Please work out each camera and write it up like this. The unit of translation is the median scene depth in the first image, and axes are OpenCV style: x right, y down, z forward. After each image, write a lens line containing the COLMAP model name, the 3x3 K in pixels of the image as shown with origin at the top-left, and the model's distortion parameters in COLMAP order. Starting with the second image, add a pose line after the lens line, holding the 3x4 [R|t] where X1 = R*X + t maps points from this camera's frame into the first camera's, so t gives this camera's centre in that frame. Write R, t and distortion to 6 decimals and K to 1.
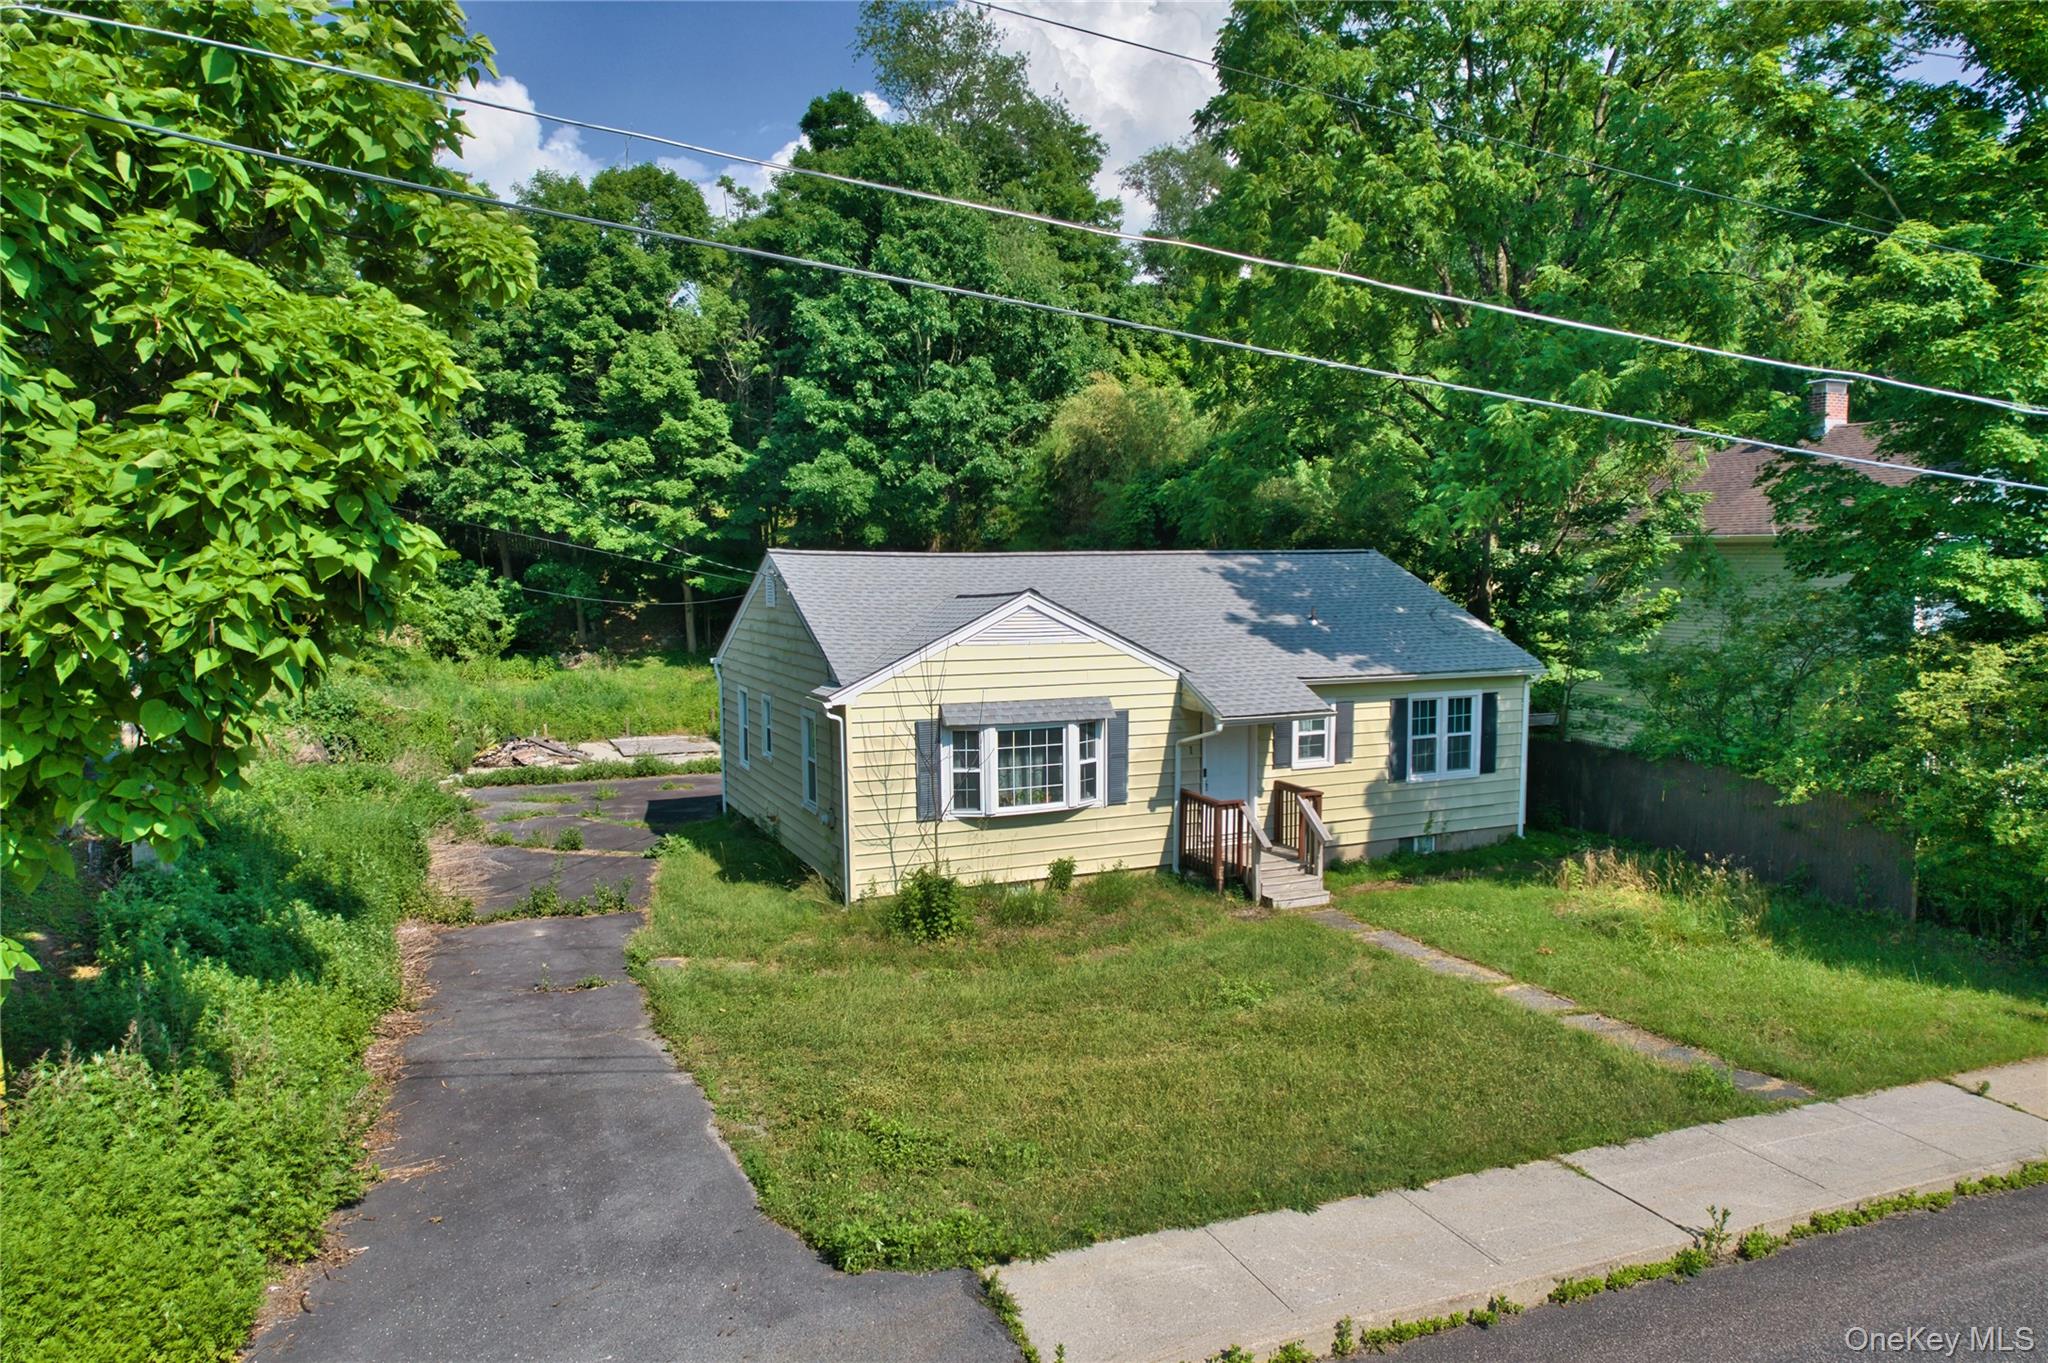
lens RADIAL K [[1310.5, 0, 1030.1], [0, 1310.5, 699.7], [0, 0, 1]] dist [-0.065062, 0.046629]
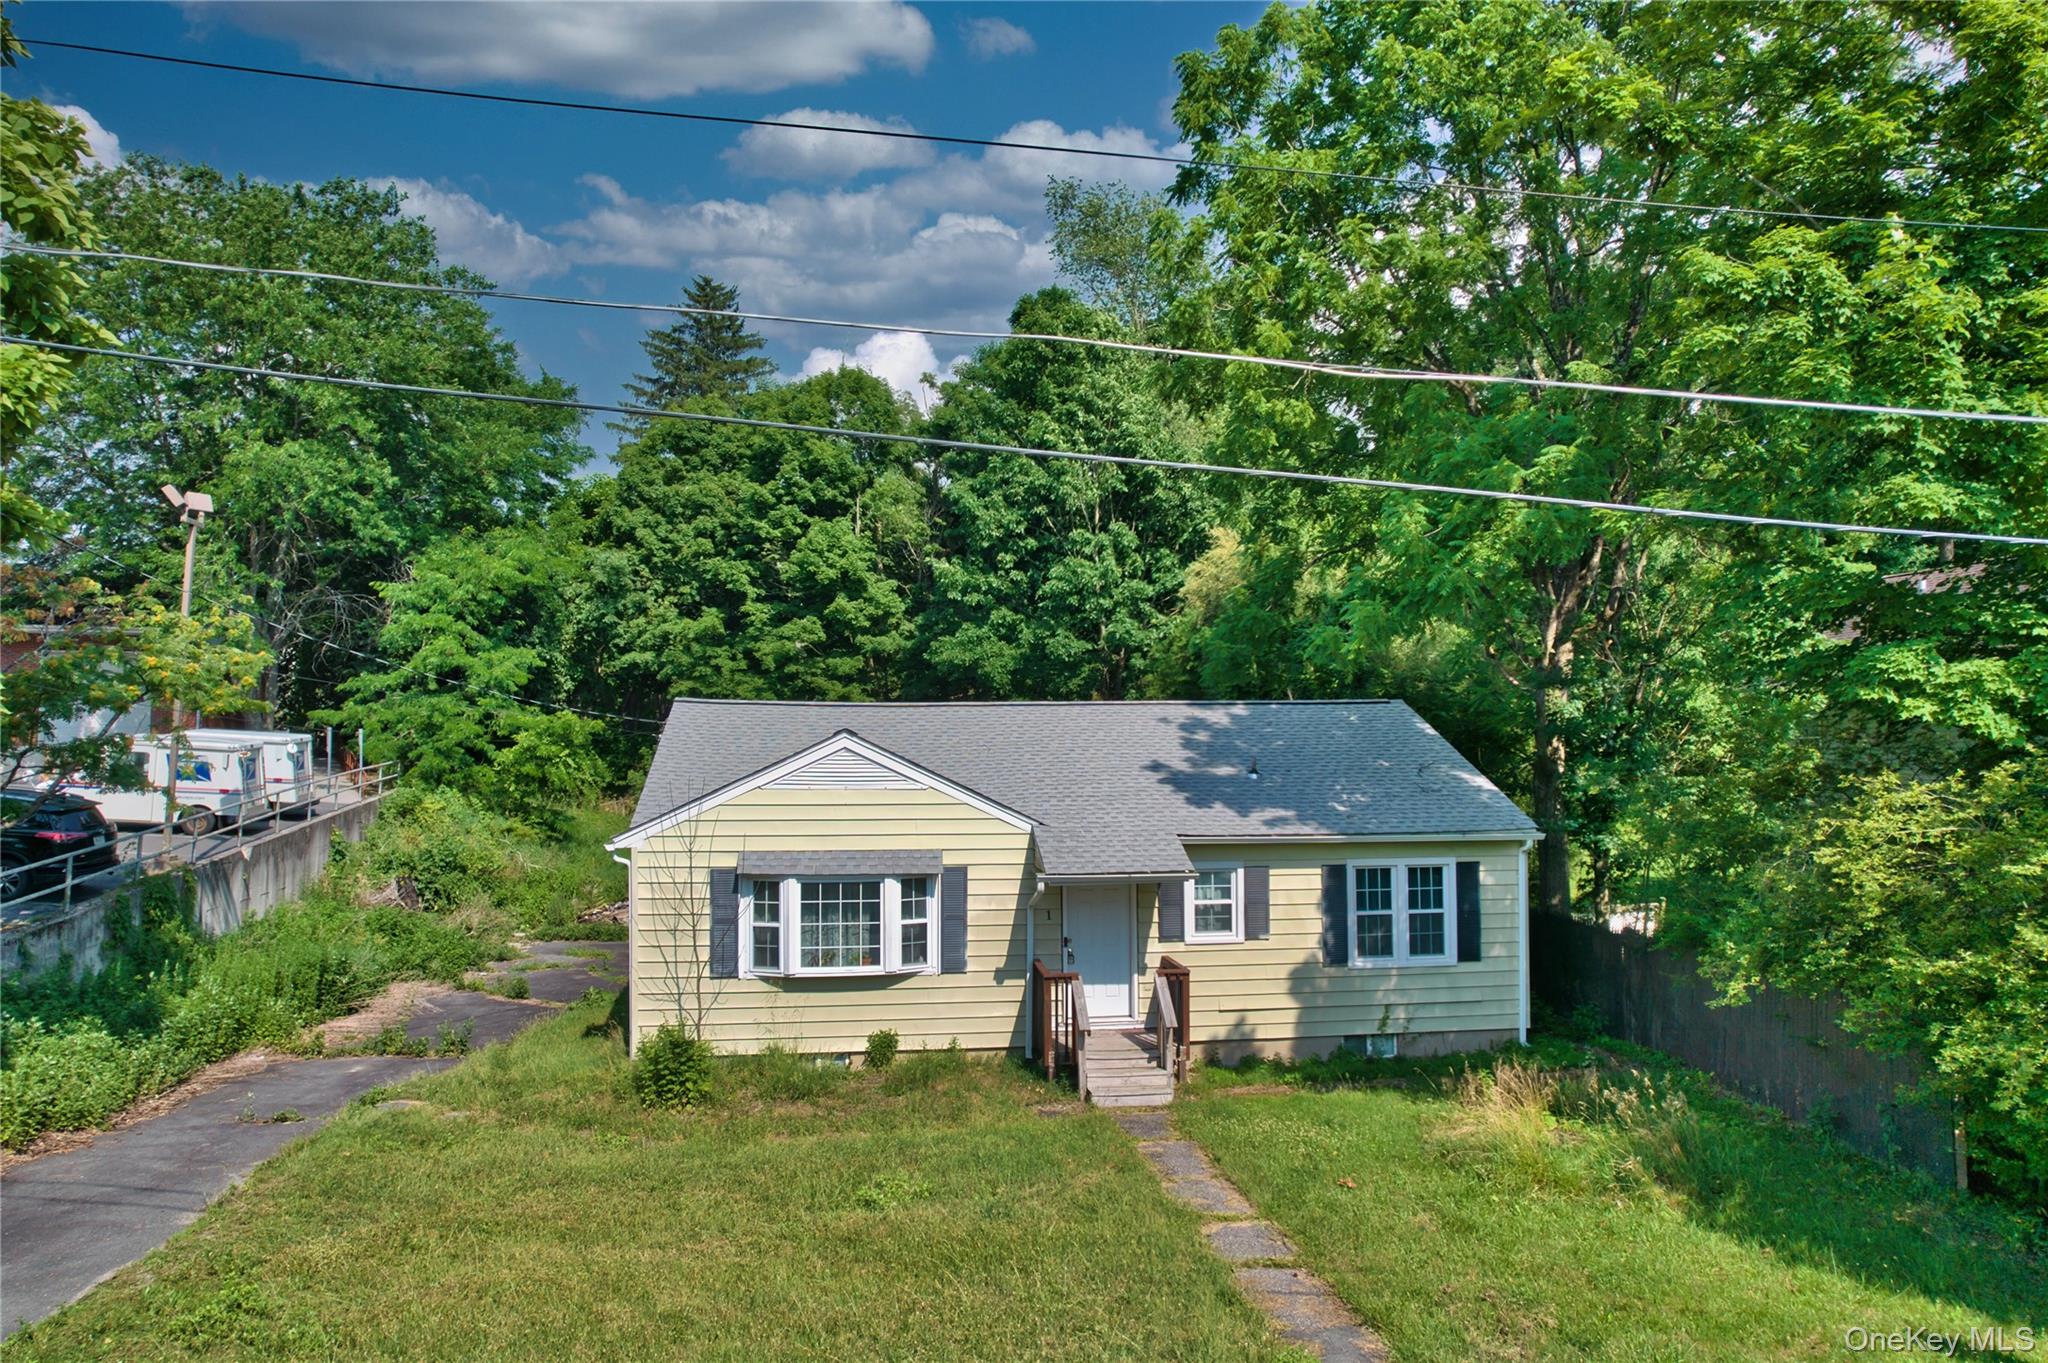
lens RADIAL K [[1310.5, 0, 1030.9], [0, 1310.5, 694.5], [0, 0, 1]] dist [-0.065062, 0.046629]
pose [[0.958836, -0.013647, -0.283634, 0.337622], [-0.029724, 0.988533, -0.148048, 0.020883], [0.282402, 0.150384, 0.947435, 0.135579]]
